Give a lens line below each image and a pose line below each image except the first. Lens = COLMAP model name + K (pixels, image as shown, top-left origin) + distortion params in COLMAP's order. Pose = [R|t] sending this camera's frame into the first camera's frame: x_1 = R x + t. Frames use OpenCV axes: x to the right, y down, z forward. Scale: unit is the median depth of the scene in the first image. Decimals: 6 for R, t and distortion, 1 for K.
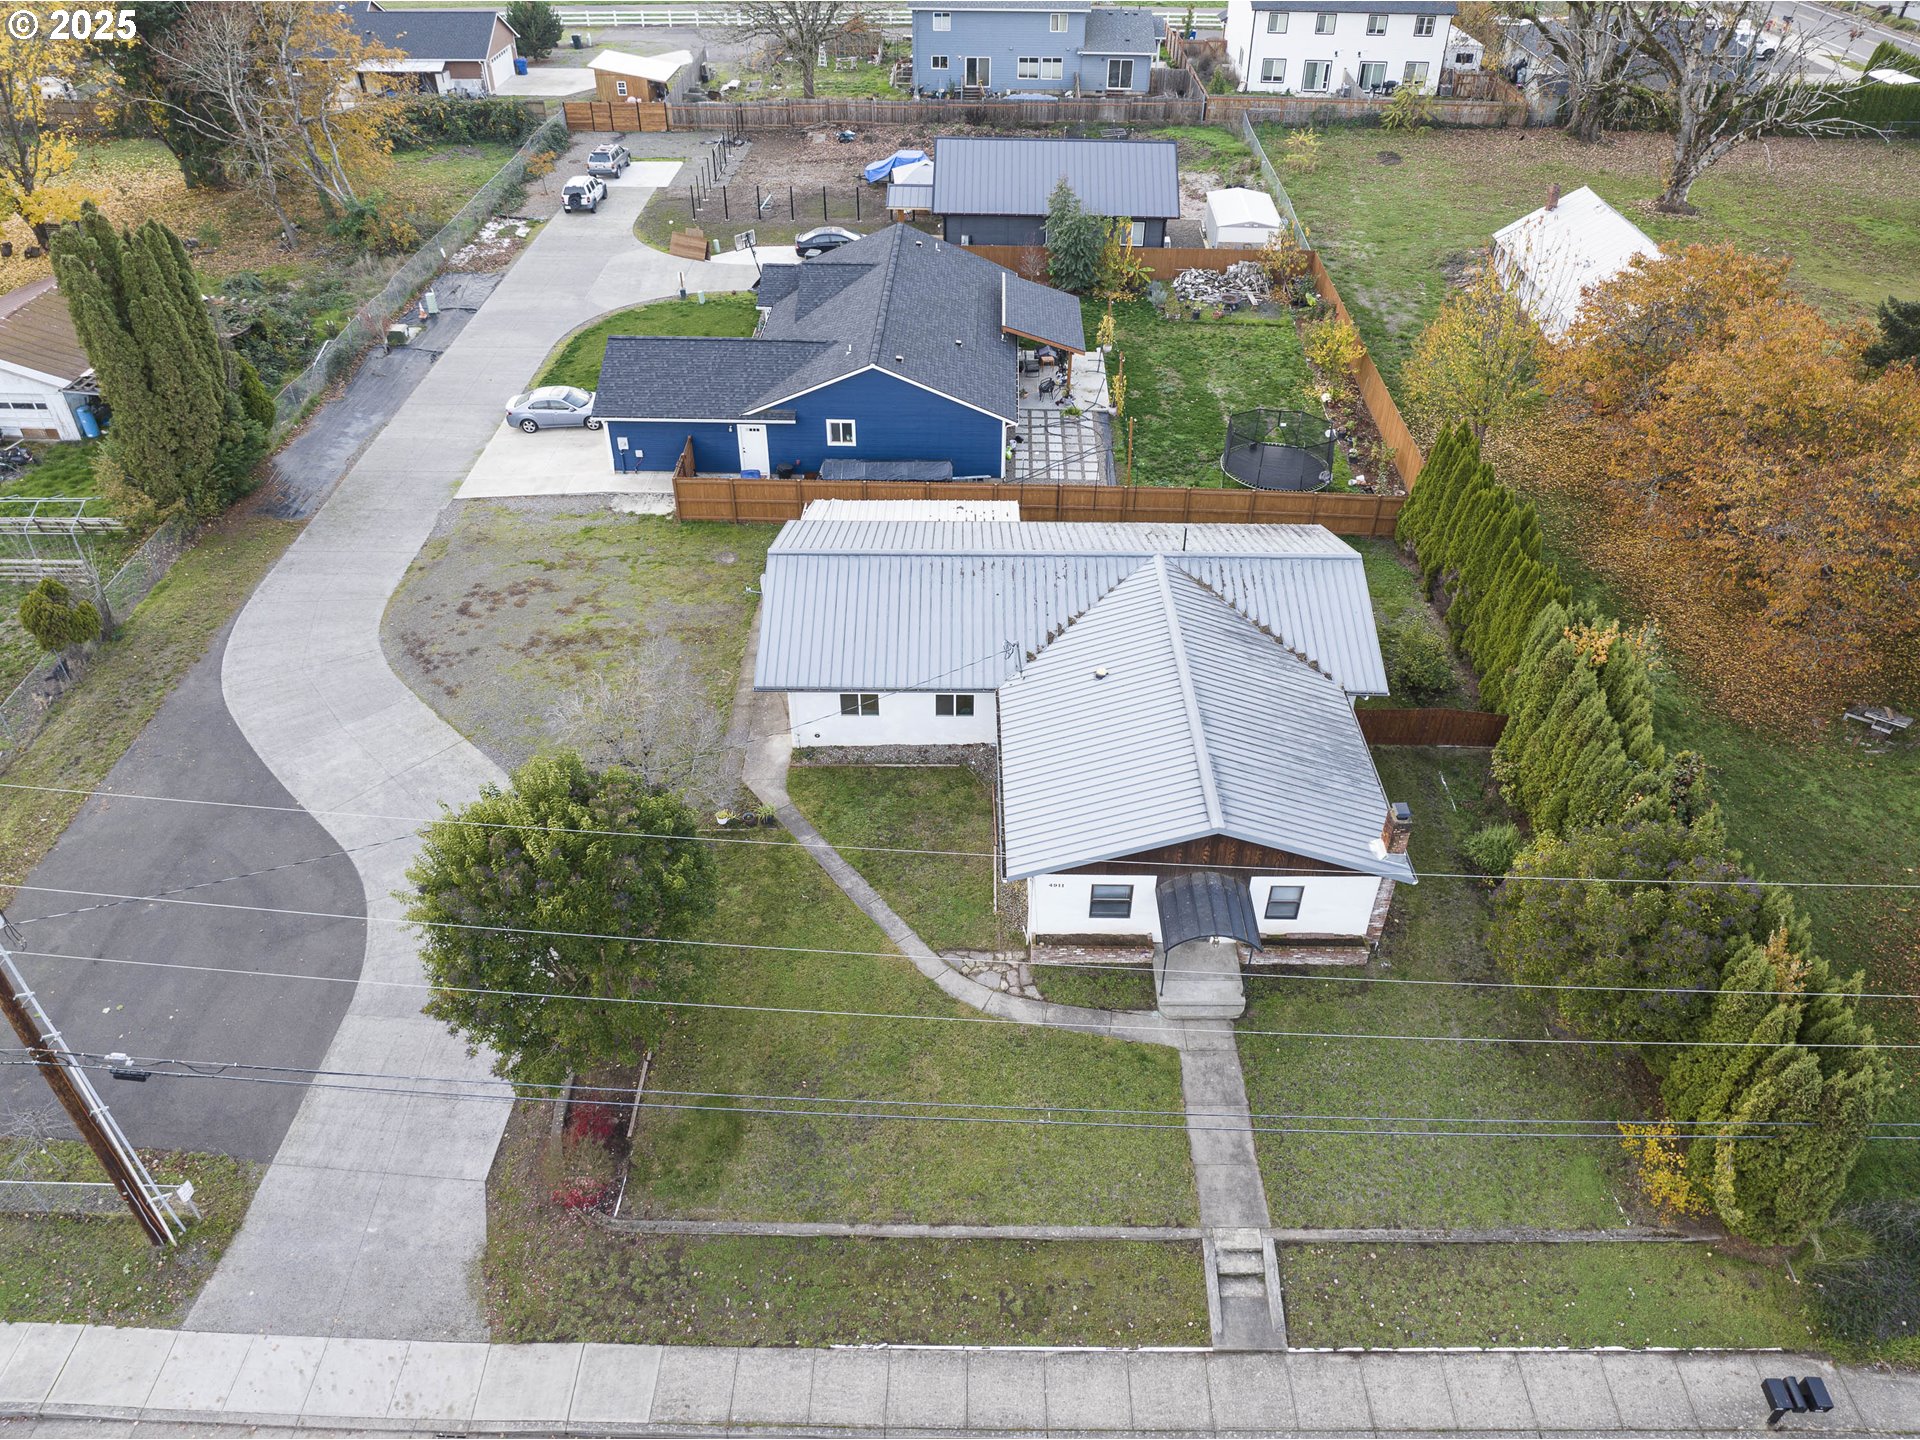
lens RADIAL K [[1355.1, 0, 972.9], [0, 1355.1, 708.4], [0, 0, 1]] dist [-0.034616, -0.003550]
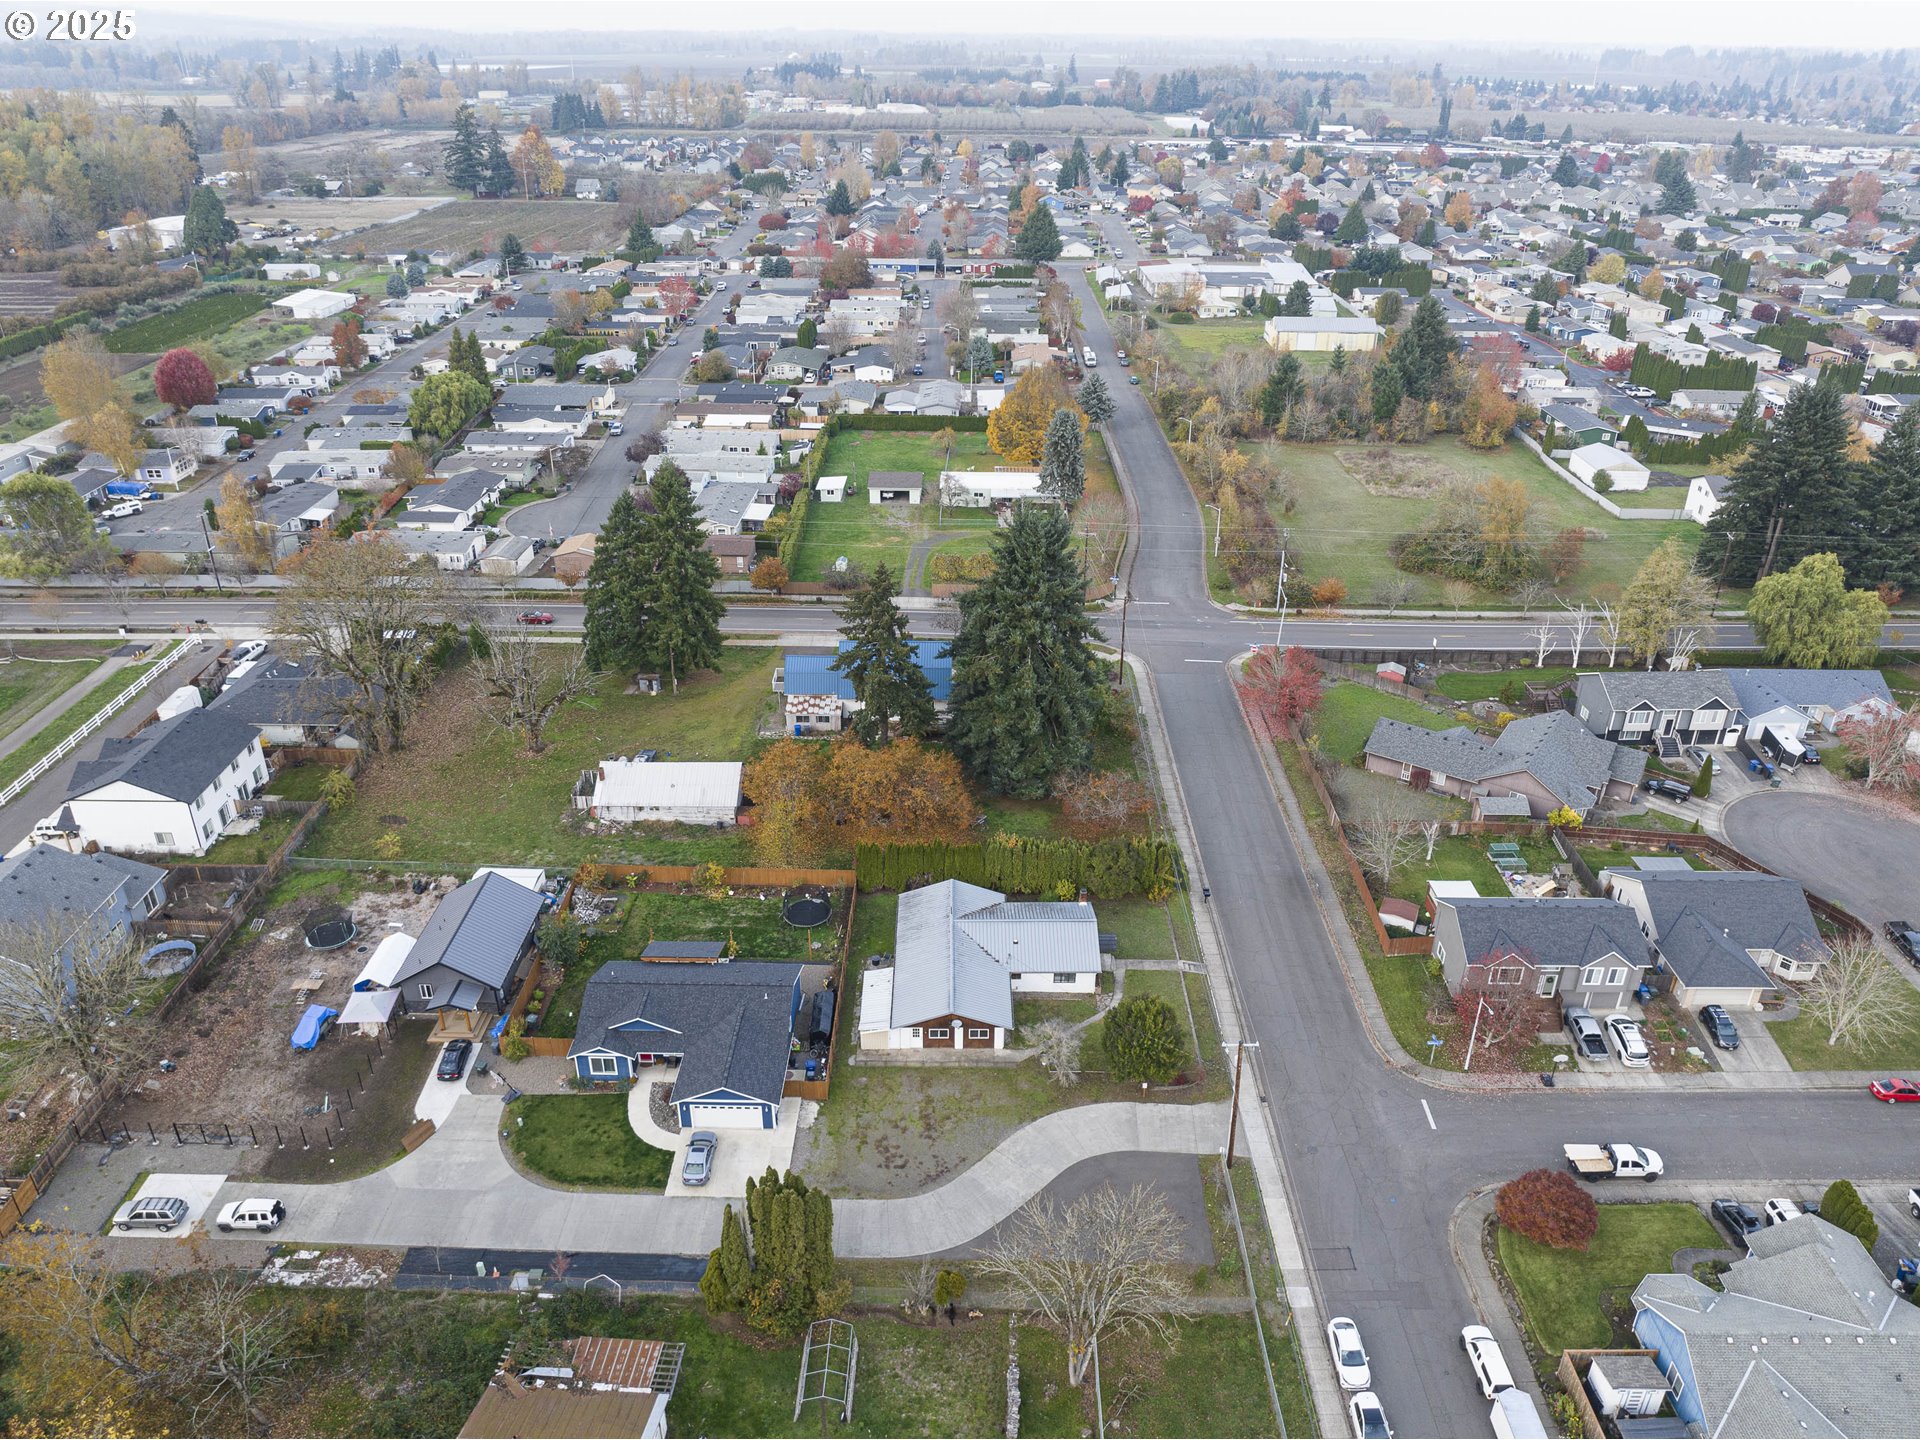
lens RADIAL K [[1355.1, 0, 972.9], [0, 1355.1, 708.4], [0, 0, 1]] dist [-0.034616, -0.003550]
pose [[-0.011945, -0.460682, 0.887485, -1.903767], [0.602530, 0.705004, 0.374069, -1.283952], [-0.798007, 0.539204, 0.269153, -0.016743]]
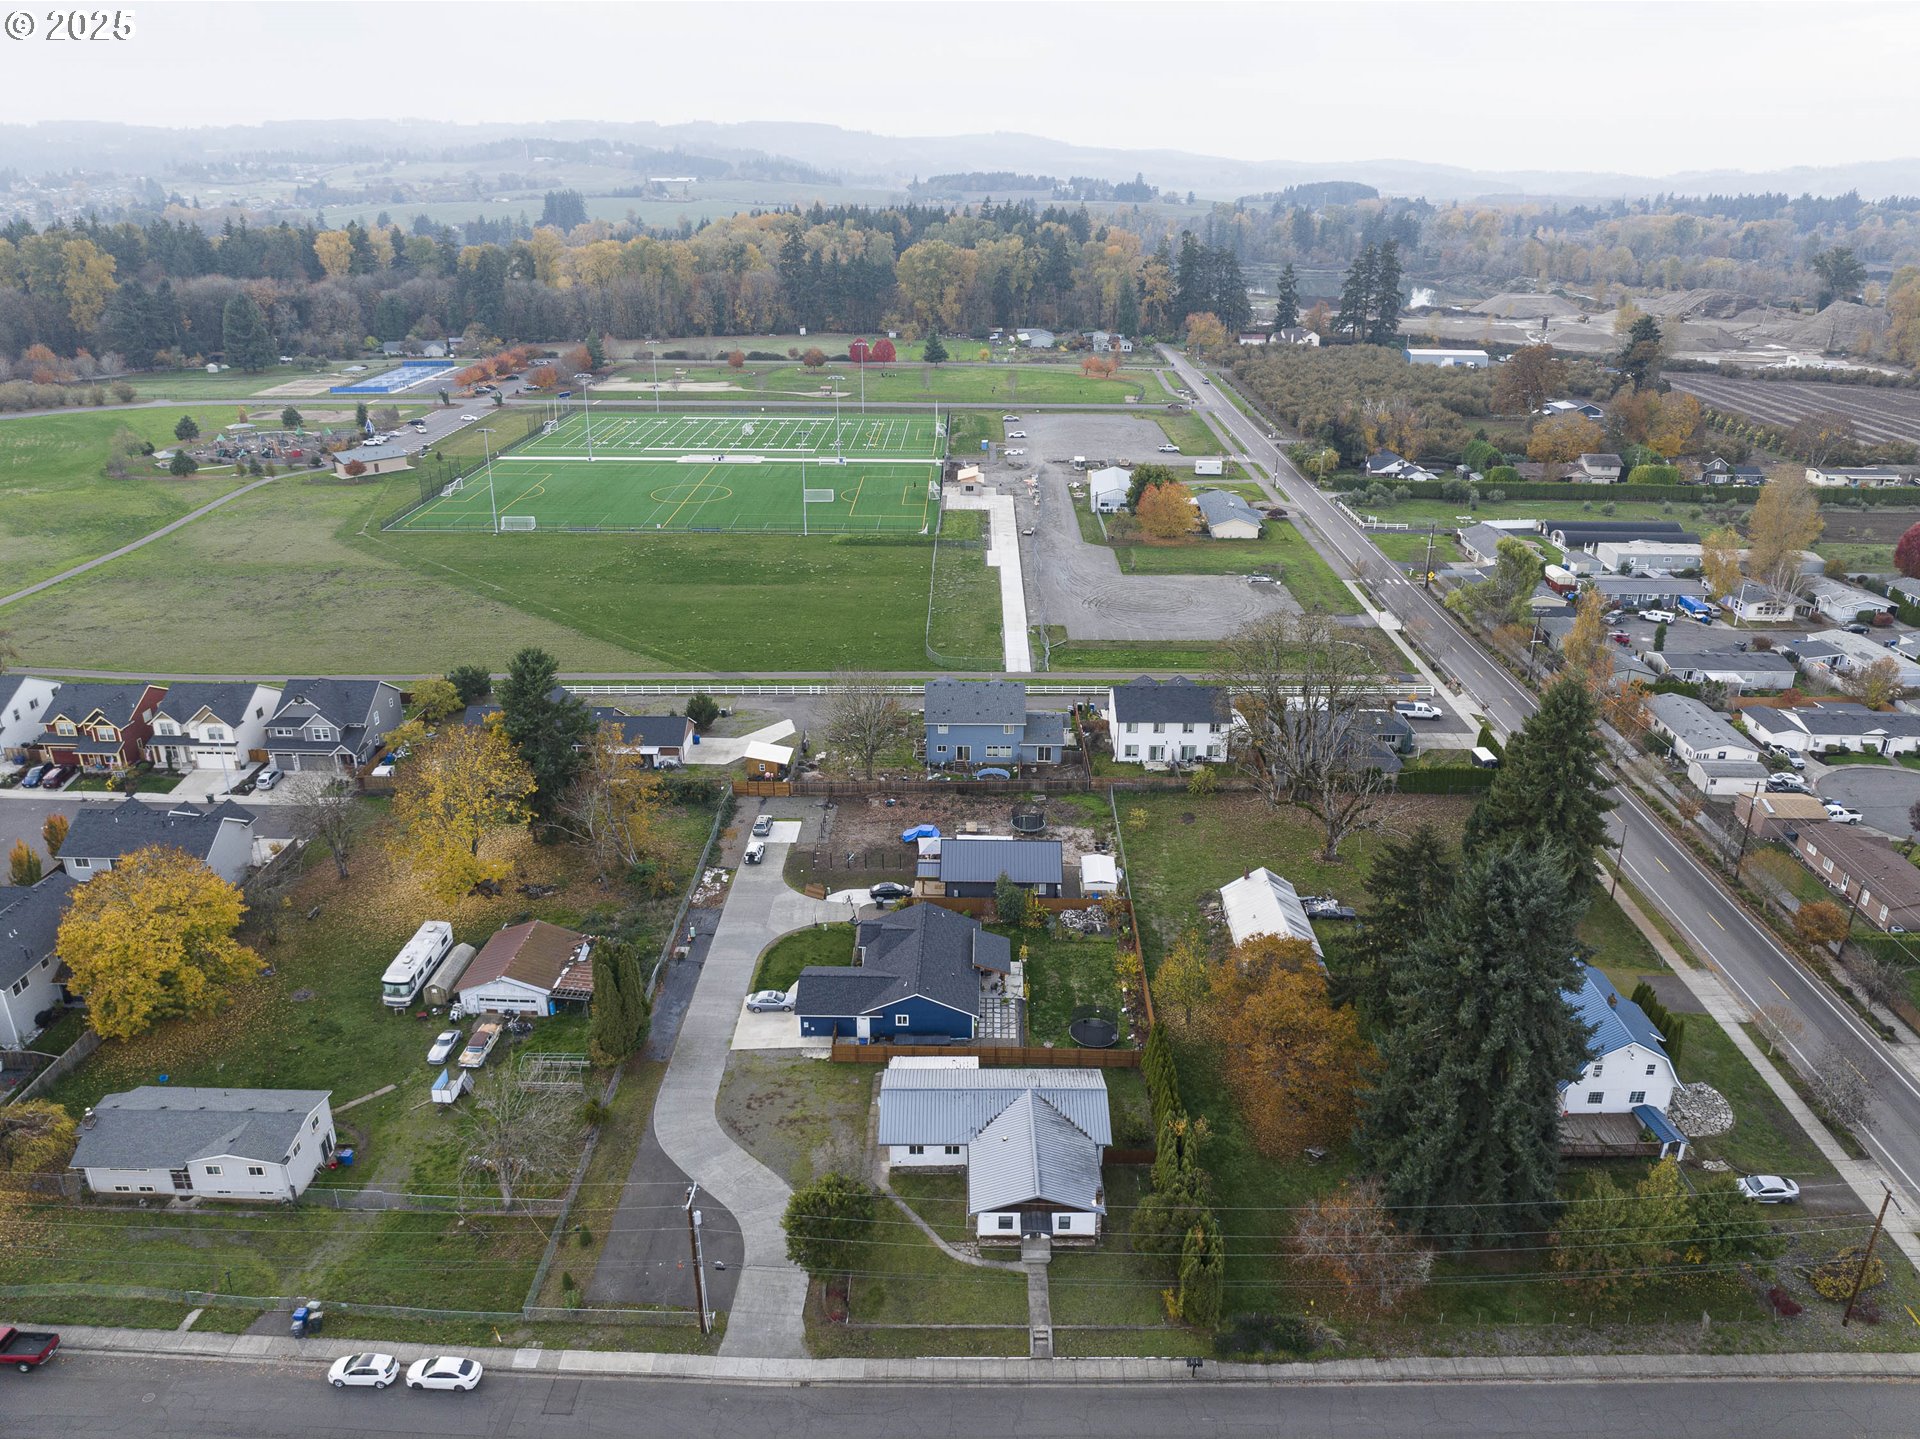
lens RADIAL K [[1355.1, 0, 972.9], [0, 1355.1, 708.4], [0, 0, 1]] dist [-0.034616, -0.003550]
pose [[0.999973, -0.005487, 0.004891, 0.016451], [0.006622, 0.961290, -0.275457, -0.090647], [-0.003190, 0.275482, 0.961301, -1.543355]]
